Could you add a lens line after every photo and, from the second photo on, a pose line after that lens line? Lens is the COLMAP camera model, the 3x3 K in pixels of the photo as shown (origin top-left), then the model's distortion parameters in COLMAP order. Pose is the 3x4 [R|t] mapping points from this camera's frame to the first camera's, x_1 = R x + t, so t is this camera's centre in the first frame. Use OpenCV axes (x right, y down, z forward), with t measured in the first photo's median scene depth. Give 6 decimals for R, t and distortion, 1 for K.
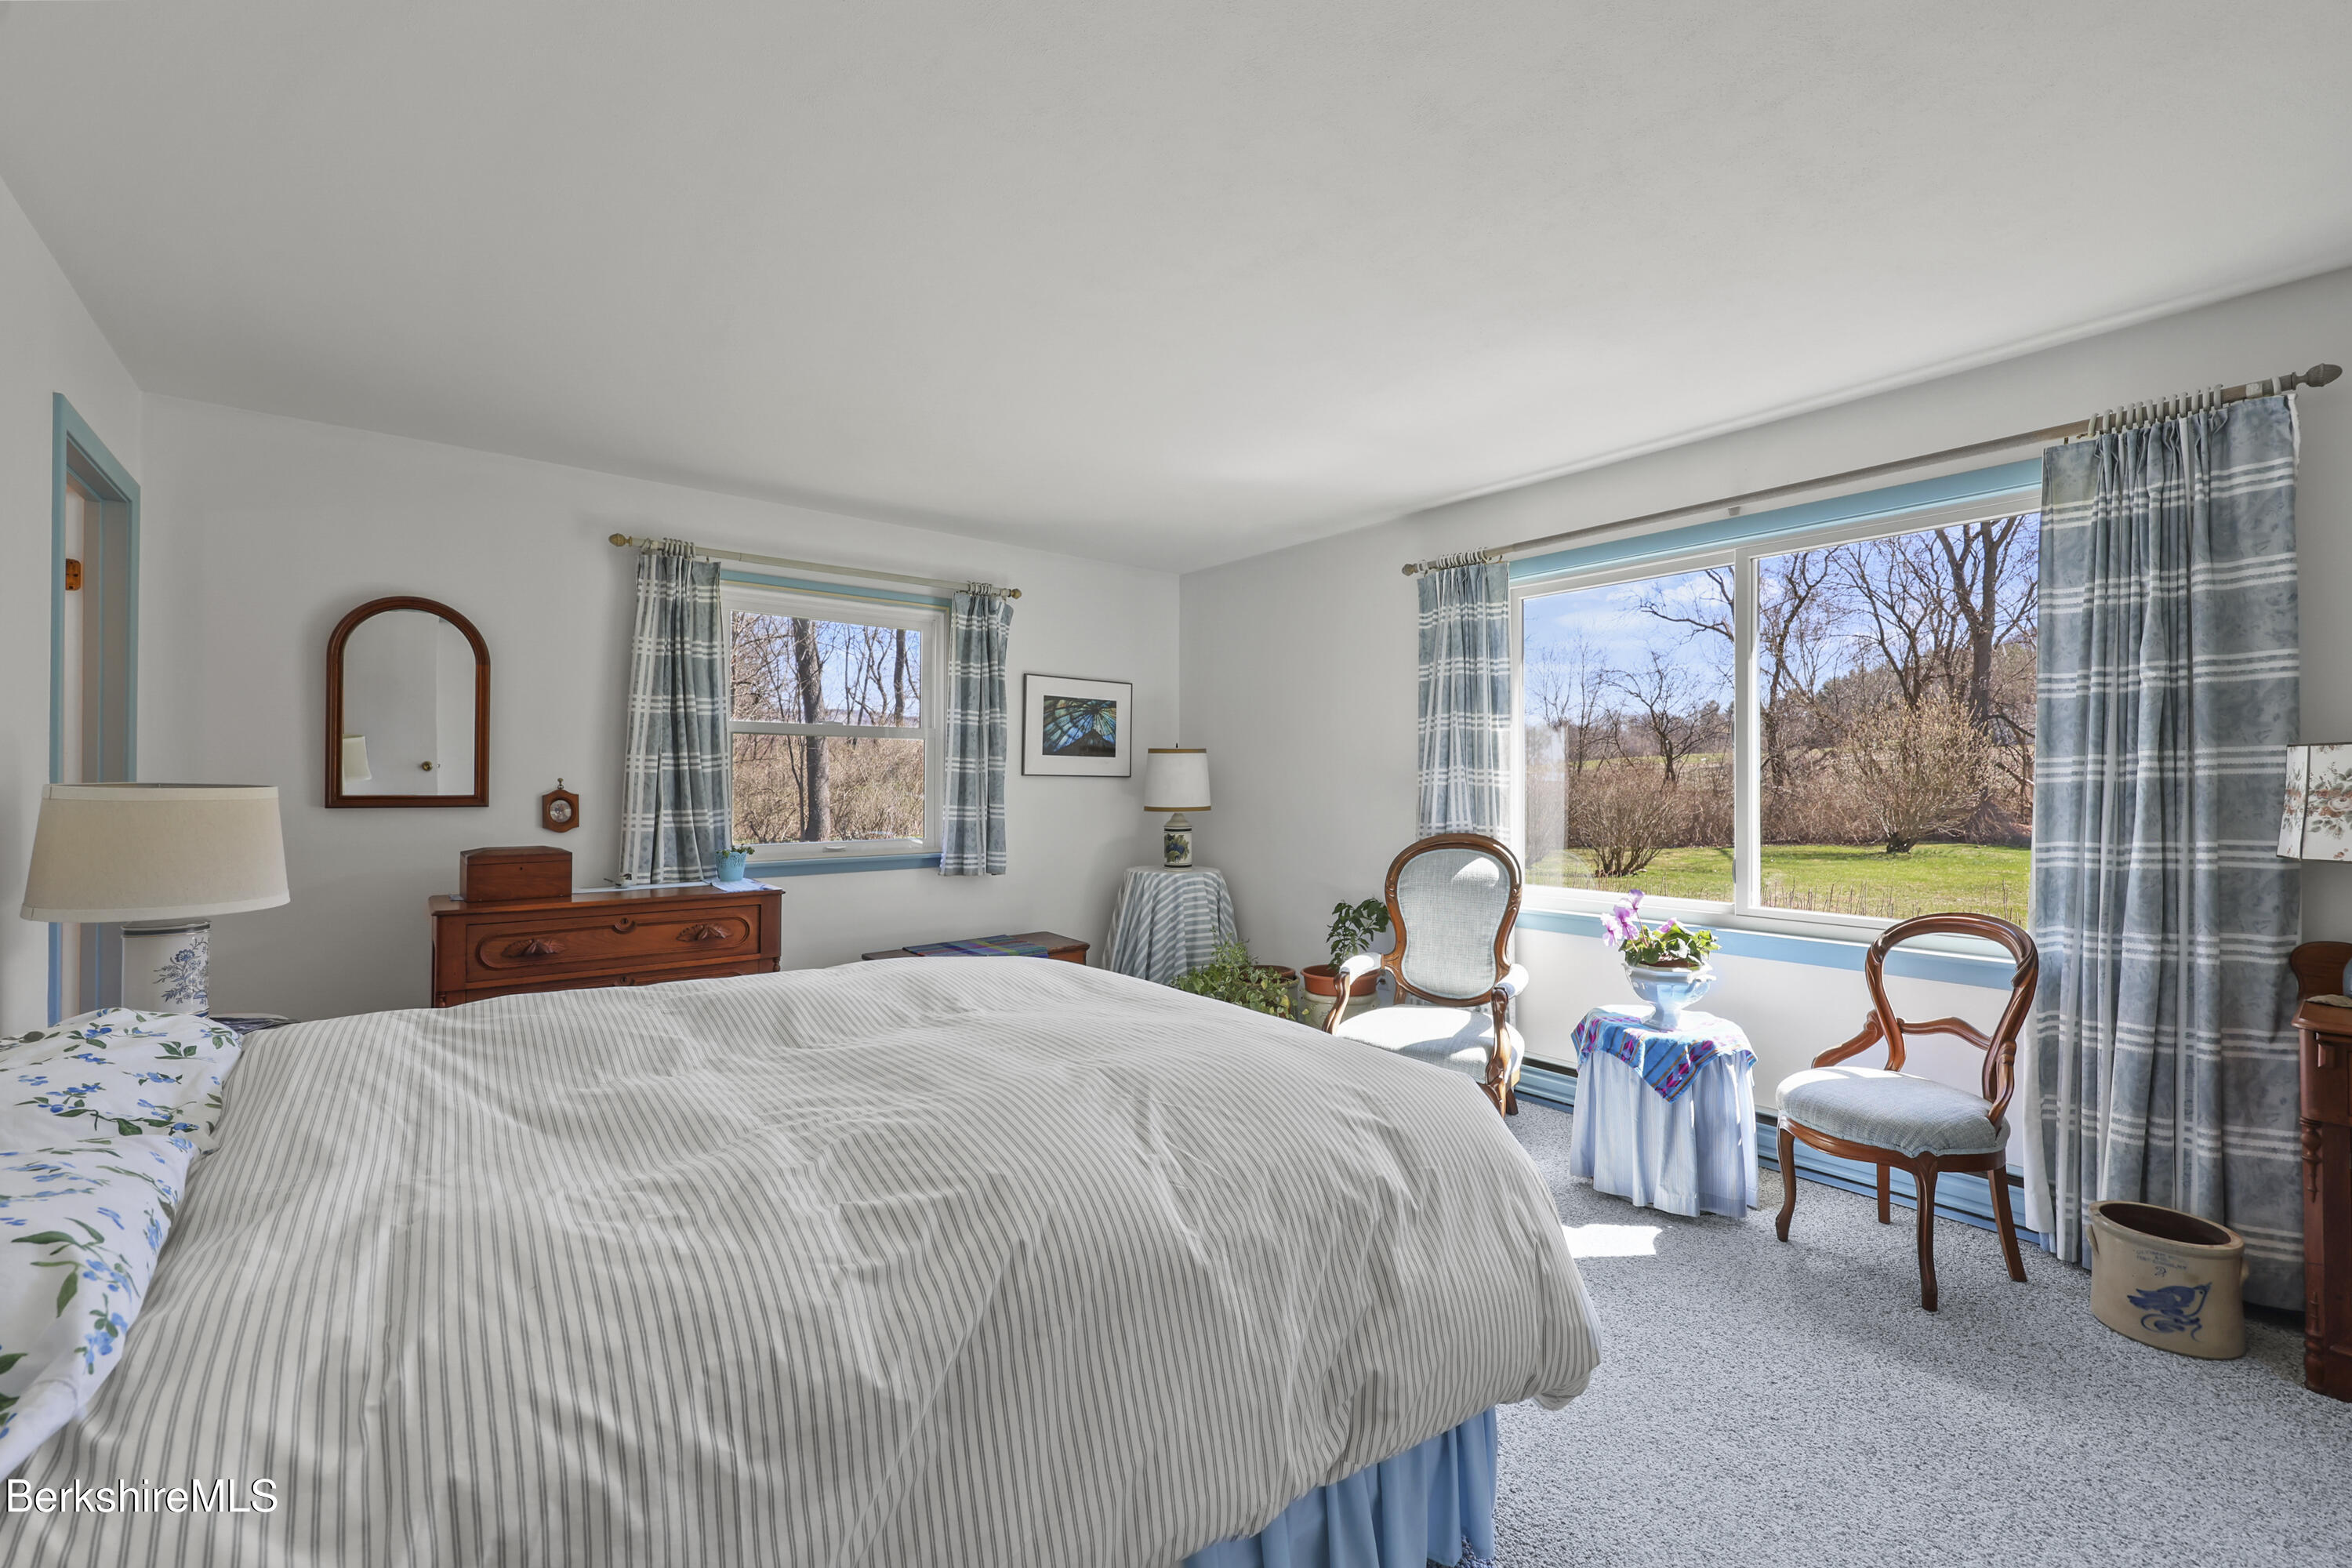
lens RADIAL K [[977.4, 0, 1181.6], [0, 977.4, 783.3], [0, 0, 1]] dist [0.000987, 0.000018]
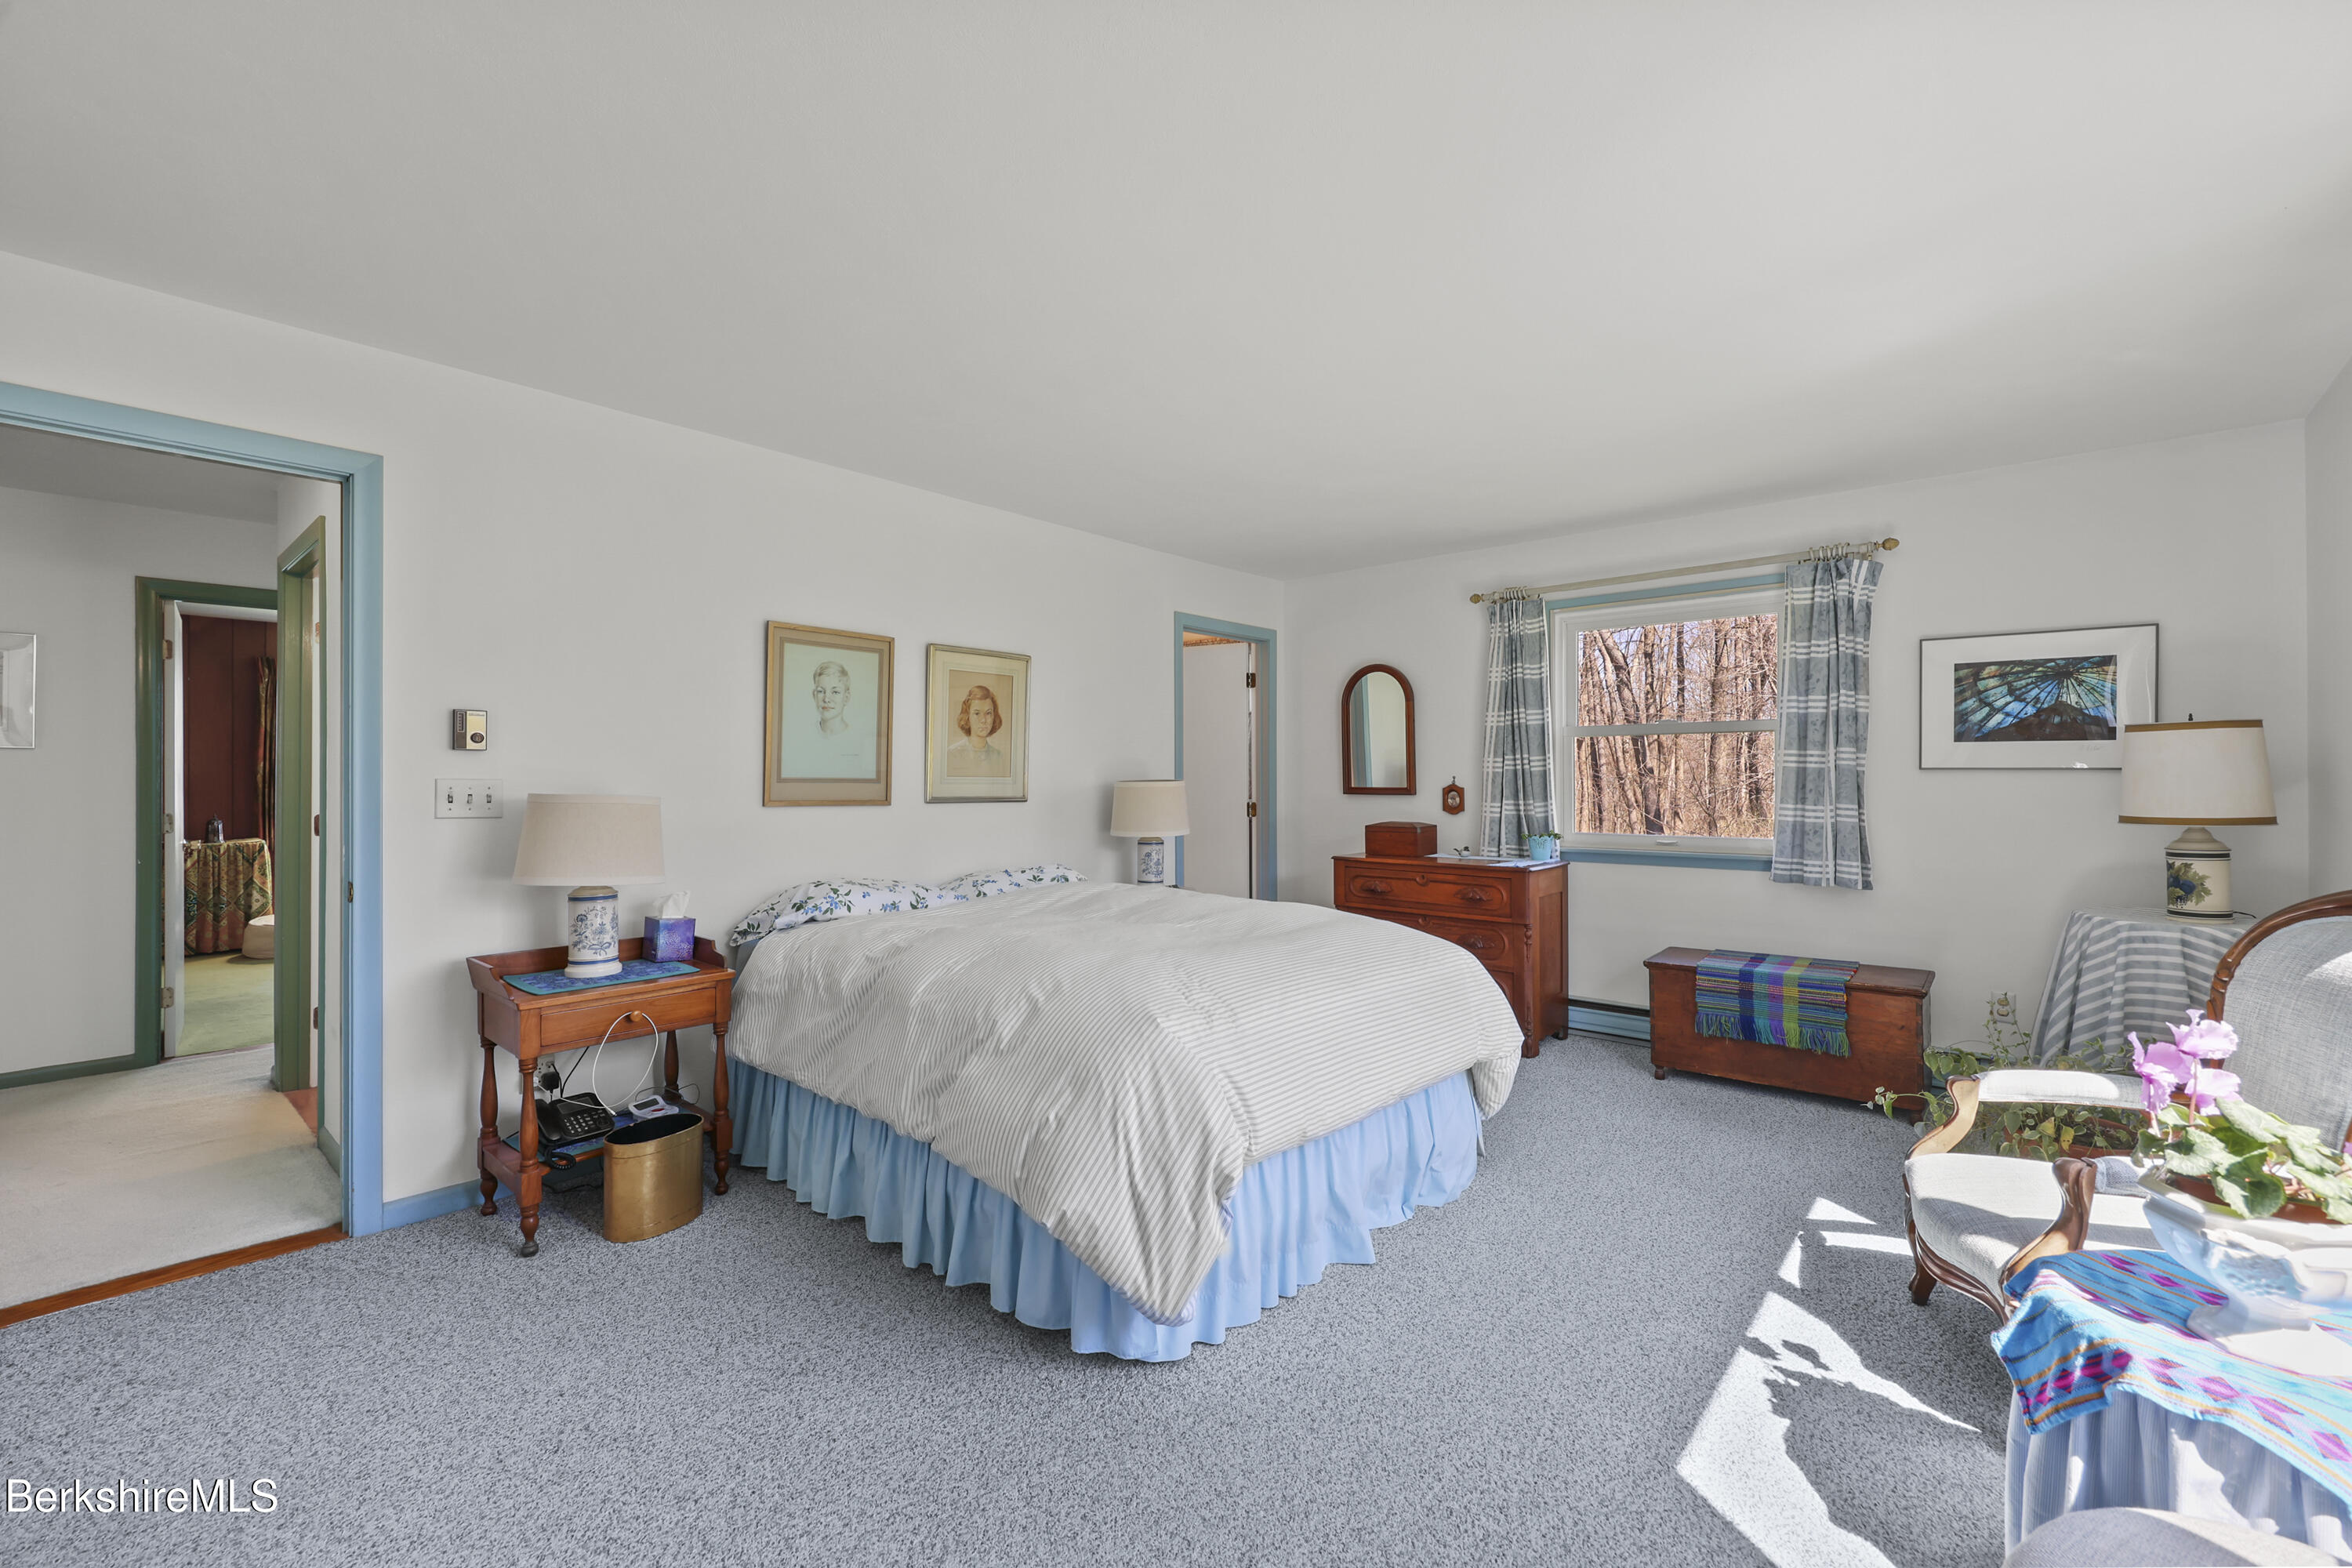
lens RADIAL K [[977.4, 0, 1181.6], [0, 977.4, 783.3], [0, 0, 1]] dist [0.000987, 0.000018]
pose [[0.167419, 0.003822, -0.985878, 0.532039], [0.001153, 0.999991, 0.004073, -0.000772], [0.985885, -0.001819, 0.167413, 0.293551]]
